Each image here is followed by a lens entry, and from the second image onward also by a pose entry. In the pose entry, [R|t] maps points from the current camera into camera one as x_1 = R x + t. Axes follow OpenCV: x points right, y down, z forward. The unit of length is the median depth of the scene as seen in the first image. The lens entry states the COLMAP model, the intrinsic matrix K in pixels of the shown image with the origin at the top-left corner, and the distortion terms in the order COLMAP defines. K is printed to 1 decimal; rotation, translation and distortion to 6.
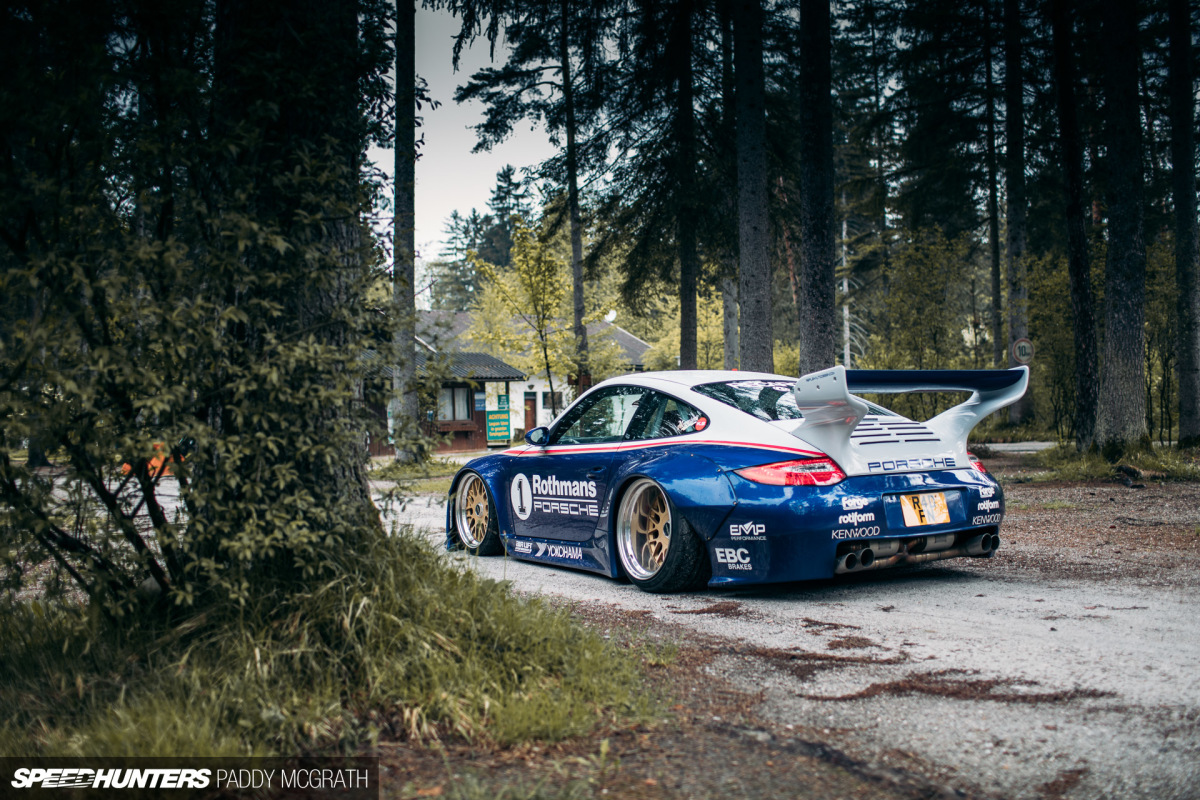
lens RADIAL K [[1172.3, 0, 600.0], [0, 1172.3, 400.0], [0, 0, 1]] dist [-0.060585, -0.005620]
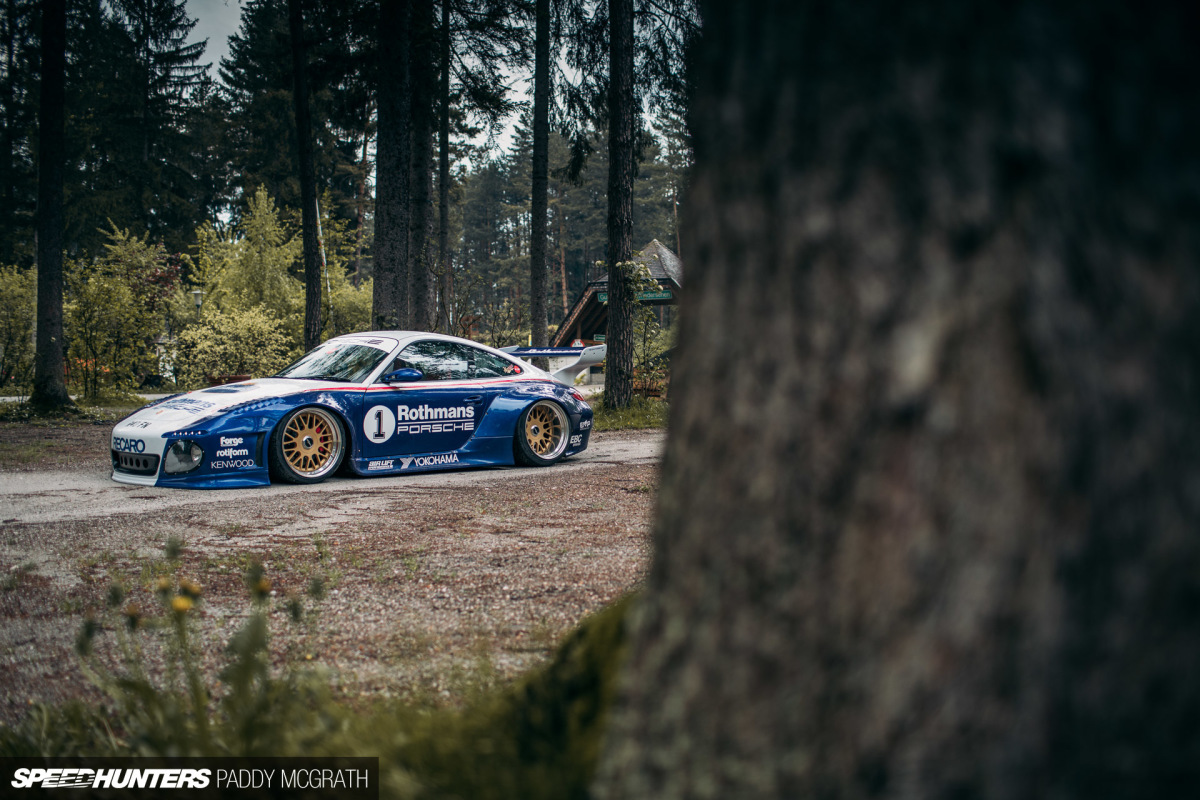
lens RADIAL K [[1172.3, 0, 600.0], [0, 1172.3, 400.0], [0, 0, 1]] dist [-0.060585, -0.005620]
pose [[-0.273189, -0.006663, 0.961937, -1.374279], [-0.025775, 0.999668, -0.000396, 0.054422], [-0.961615, -0.024902, -0.273270, 1.172103]]
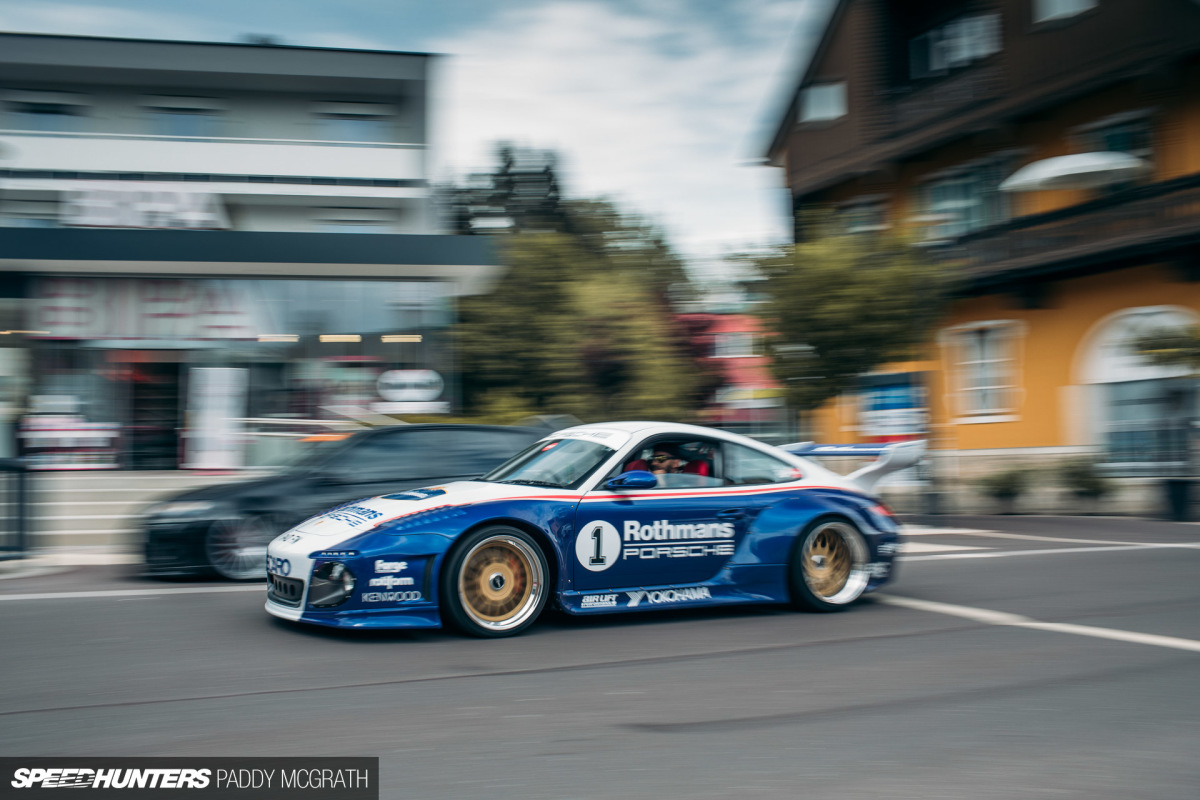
lens RADIAL K [[1172.3, 0, 600.0], [0, 1172.3, 400.0], [0, 0, 1]] dist [-0.060585, -0.005620]
pose [[0.004059, 0.073492, 0.997288, -1.033394], [-0.042502, 0.996407, -0.073254, 0.038225], [-0.999088, -0.042089, 0.007168, 1.049772]]
